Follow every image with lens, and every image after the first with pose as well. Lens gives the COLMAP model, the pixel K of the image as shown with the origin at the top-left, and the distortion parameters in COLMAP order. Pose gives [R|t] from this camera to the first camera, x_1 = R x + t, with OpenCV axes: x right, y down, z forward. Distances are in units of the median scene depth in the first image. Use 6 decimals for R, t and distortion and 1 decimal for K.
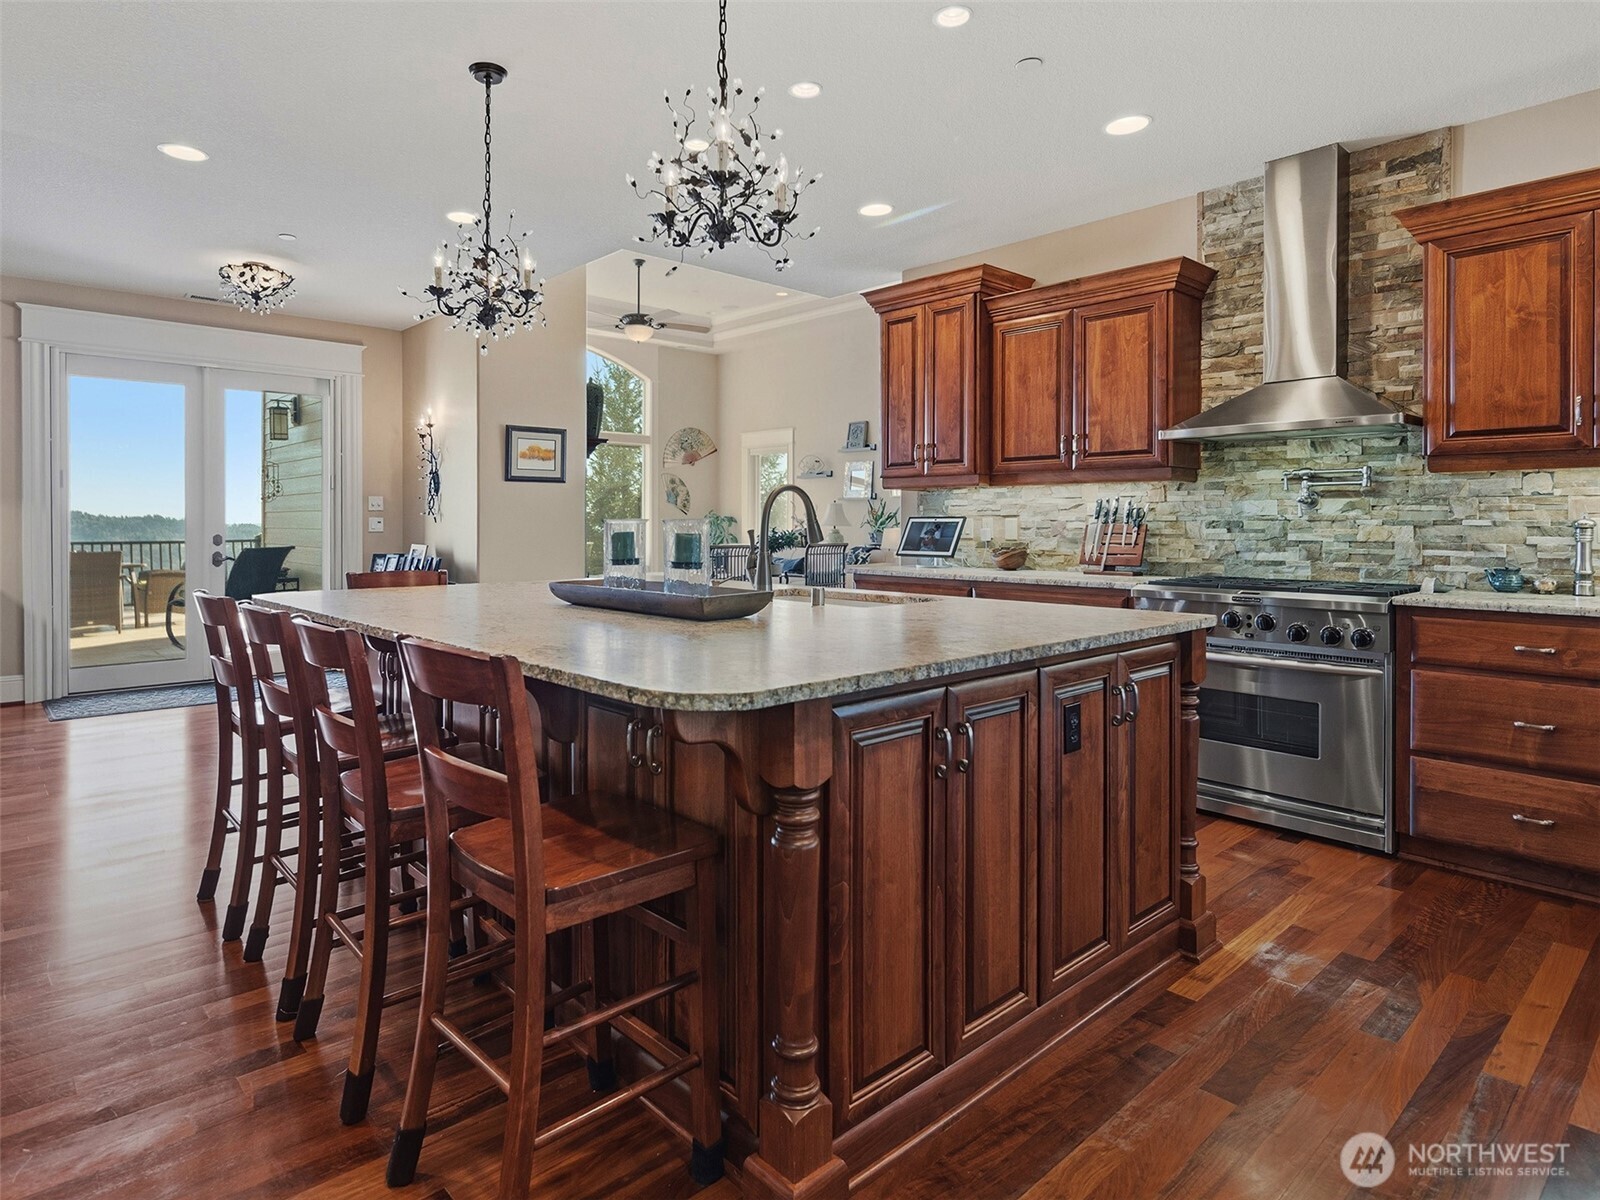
lens RADIAL K [[918.5, 0, 797.0], [0, 918.5, 524.1], [0, 0, 1]] dist [-0.001341, -0.000537]
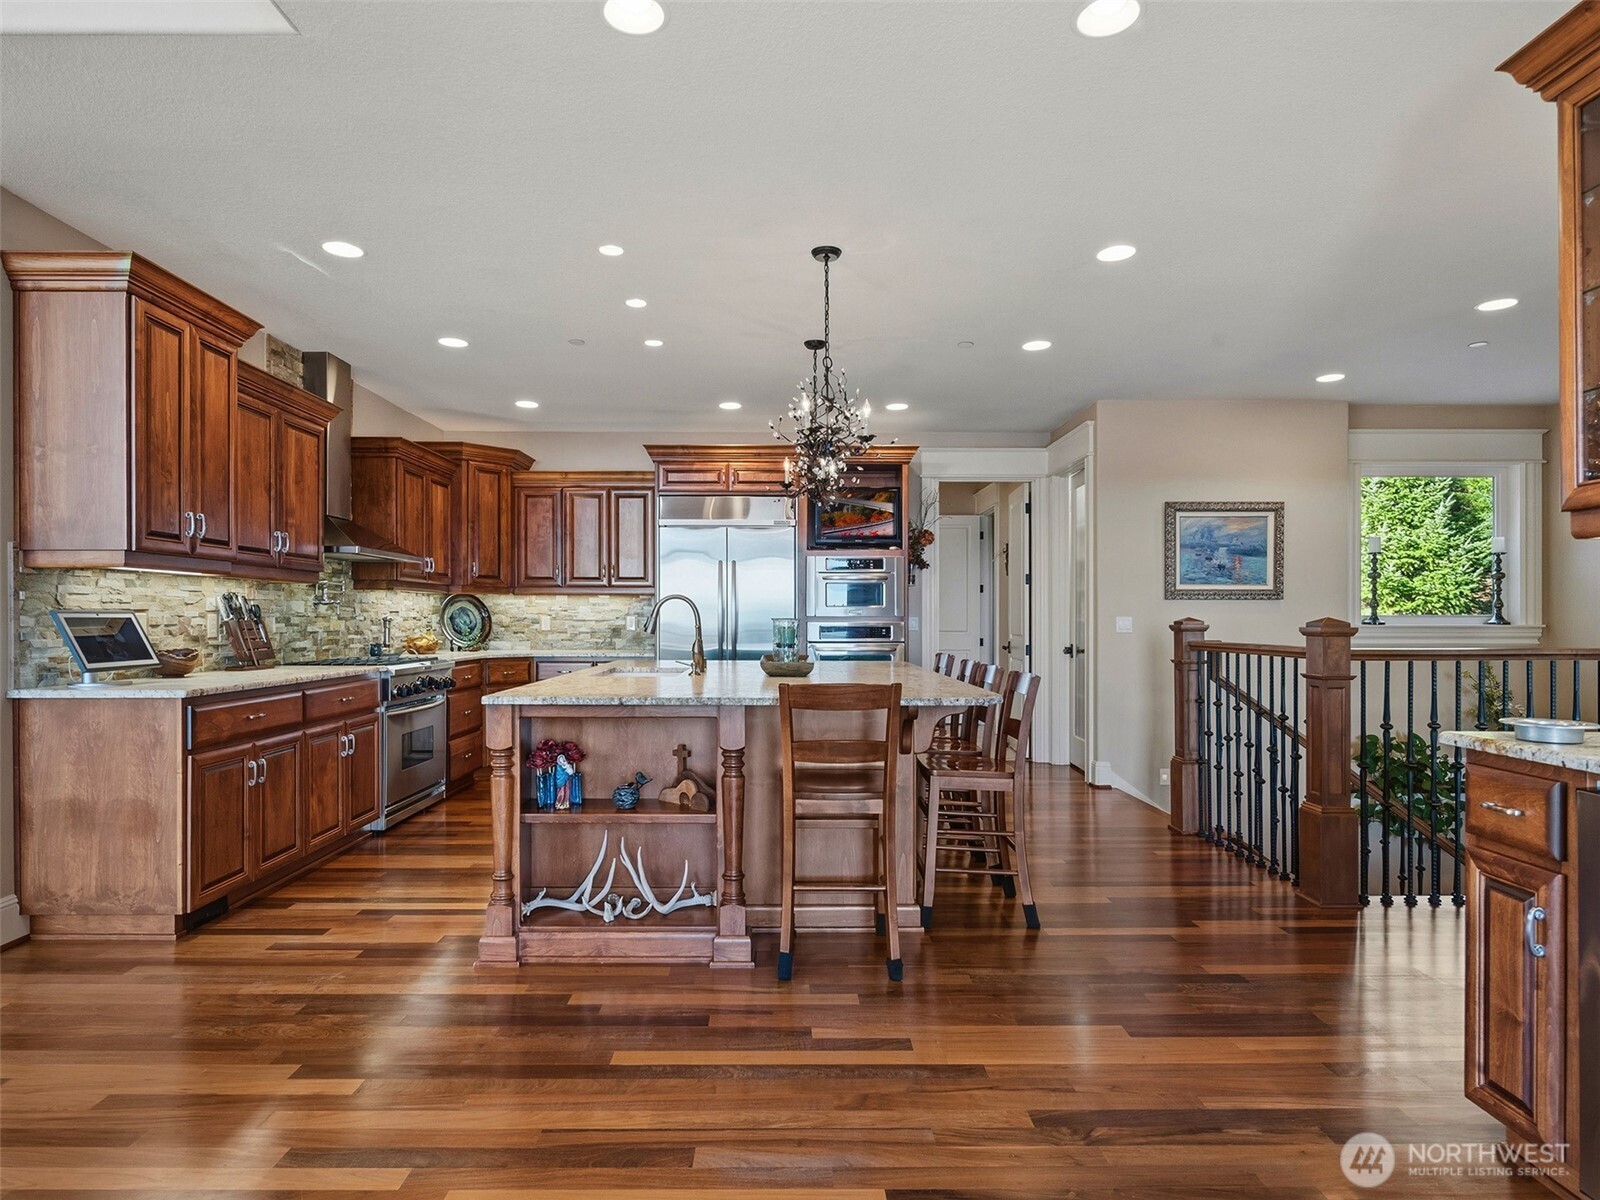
lens RADIAL K [[910.4, 0, 800.0], [0, 910.4, 600.0], [0, 0, 1]] dist [0.000147, 0.000400]
pose [[-0.744147, 0.013043, 0.667889, -0.819878], [0.001306, 0.999836, -0.018070, -0.003284], [-0.668015, -0.012575, -0.744041, 1.397040]]
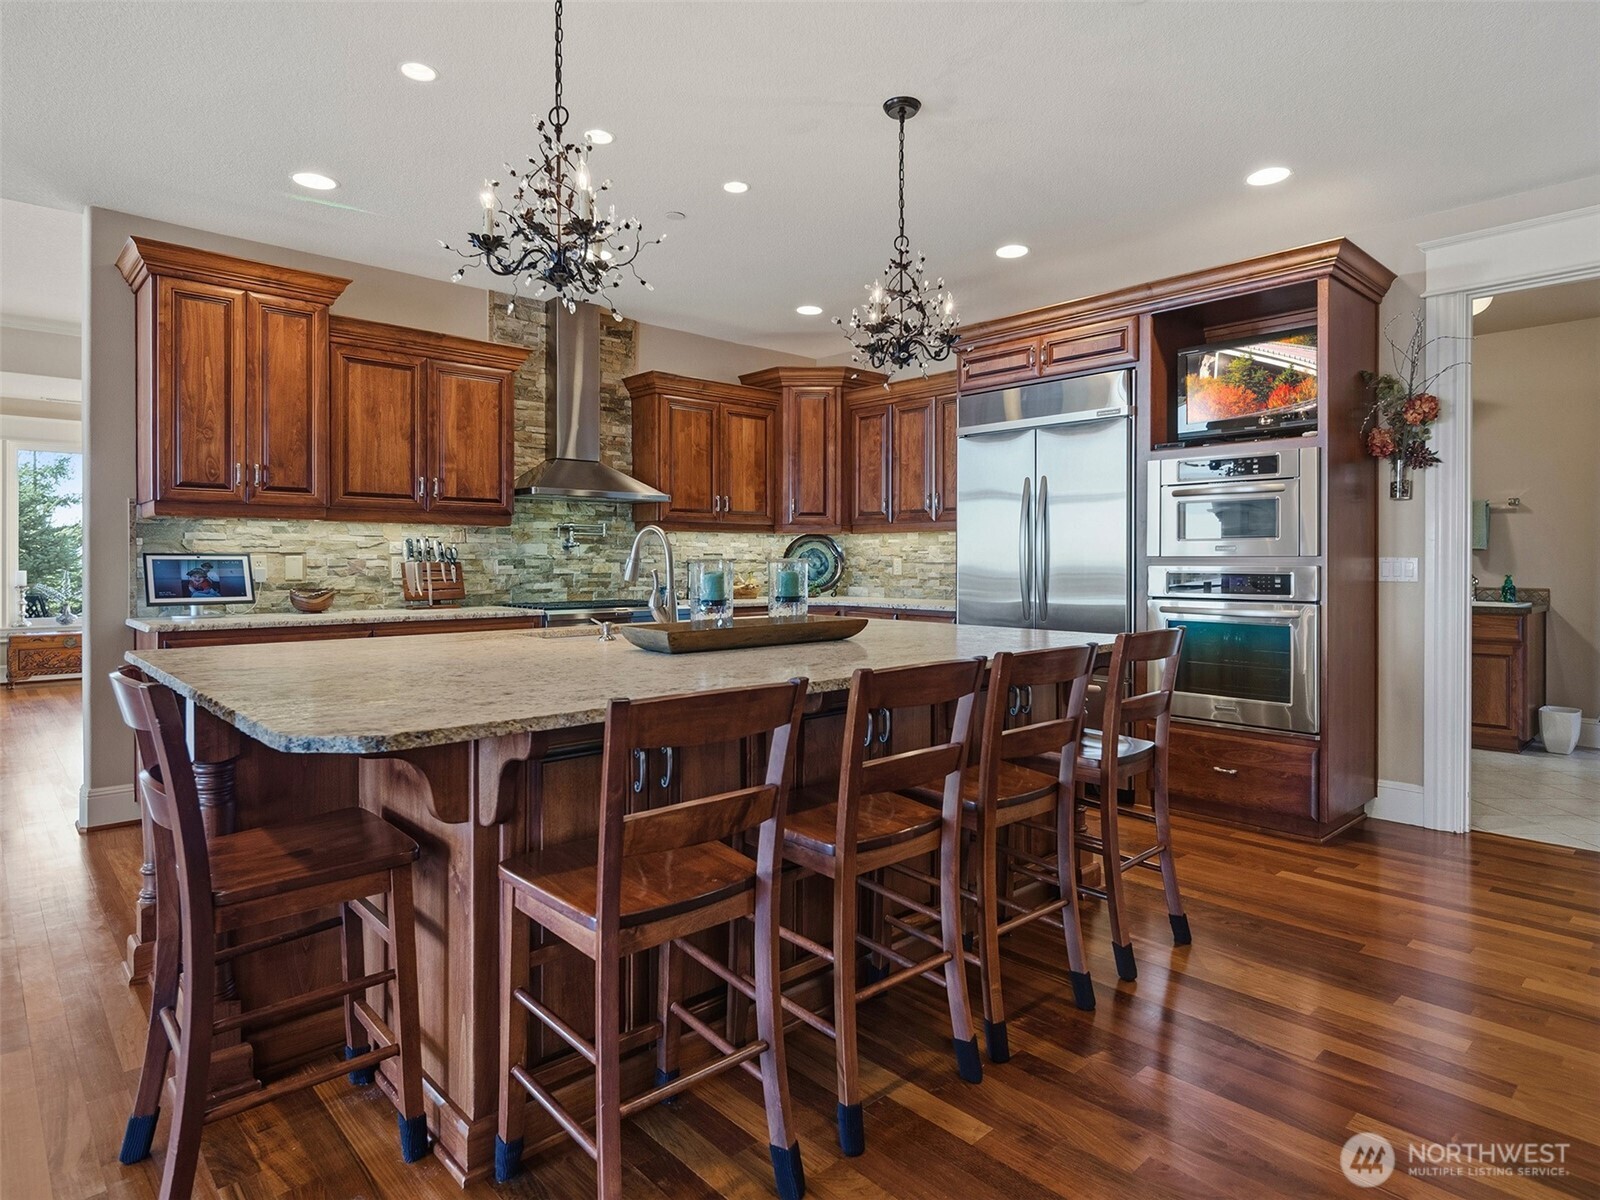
lens RADIAL K [[902.1, 0, 796.4], [0, 902.1, 564.8], [0, 0, 1]] dist [0.000438, 0.000373]
pose [[-0.003987, -0.003223, 0.999987, -0.758316], [0.002879, 0.999991, 0.003235, 0.001126], [-0.999988, 0.002892, -0.003978, 0.594201]]
